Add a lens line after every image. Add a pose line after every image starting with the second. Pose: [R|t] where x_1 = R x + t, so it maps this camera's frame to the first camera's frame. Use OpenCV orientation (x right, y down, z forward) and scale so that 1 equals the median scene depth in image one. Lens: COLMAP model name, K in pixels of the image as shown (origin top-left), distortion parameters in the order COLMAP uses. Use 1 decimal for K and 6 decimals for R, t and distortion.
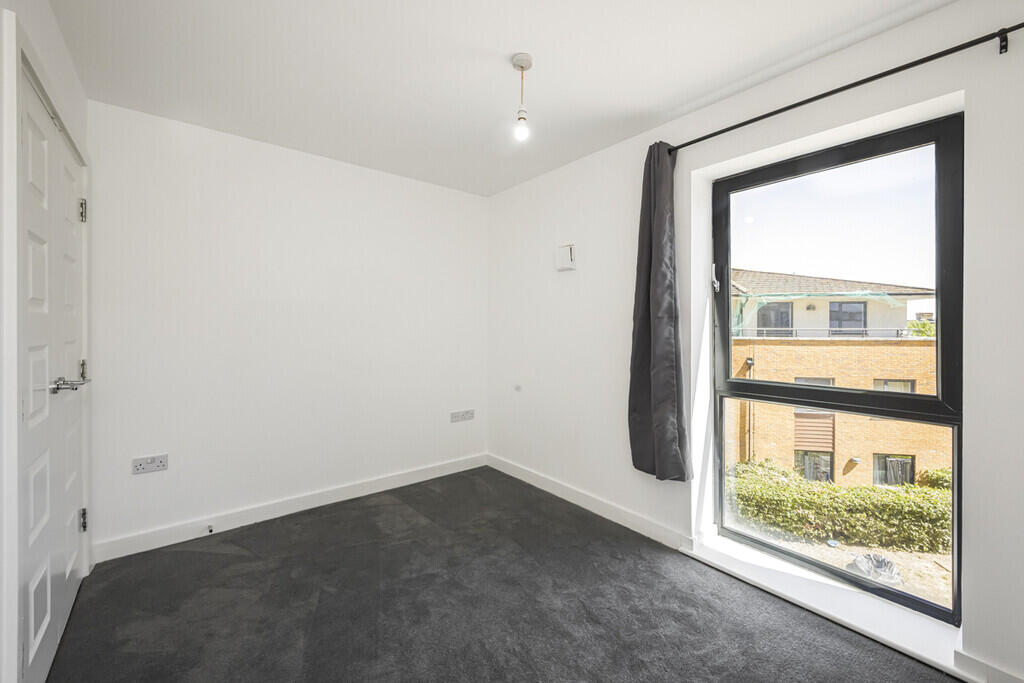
lens RADIAL K [[411.1, 0, 514.4], [0, 411.1, 329.0], [0, 0, 1]] dist [0.000265, -0.000151]
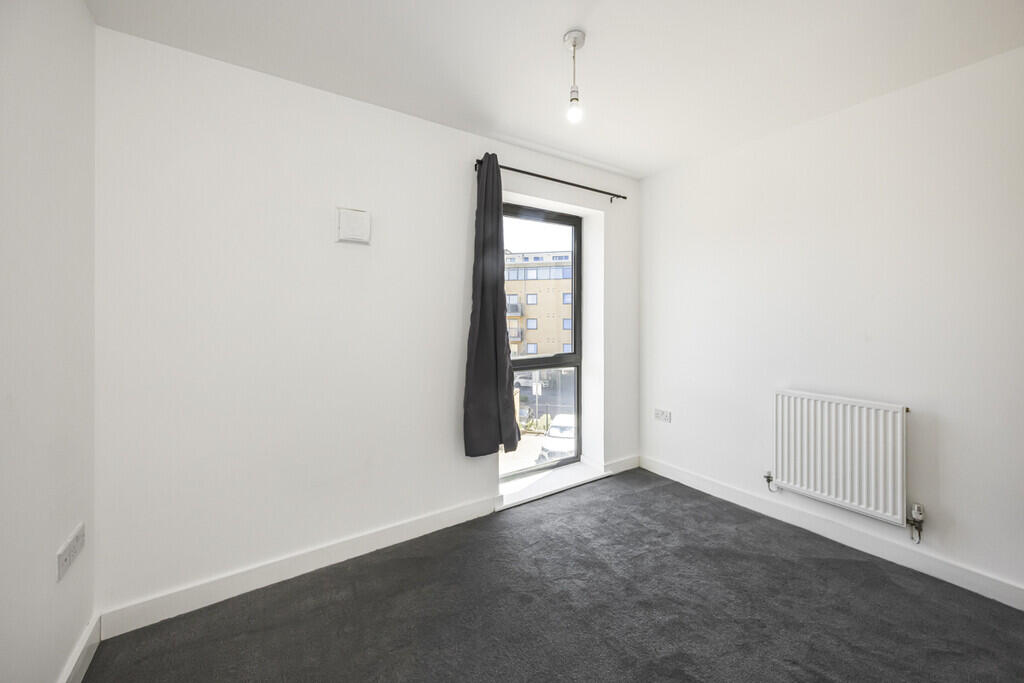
lens RADIAL K [[404.7, 0, 514.2], [0, 404.7, 315.7], [0, 0, 1]] dist [-0.000090, -0.000002]
pose [[0.086649, 0.001489, 0.996238, -0.669499], [0.005753, 0.999981, -0.001995, -0.010362], [-0.996222, 0.005904, 0.086638, 0.770348]]
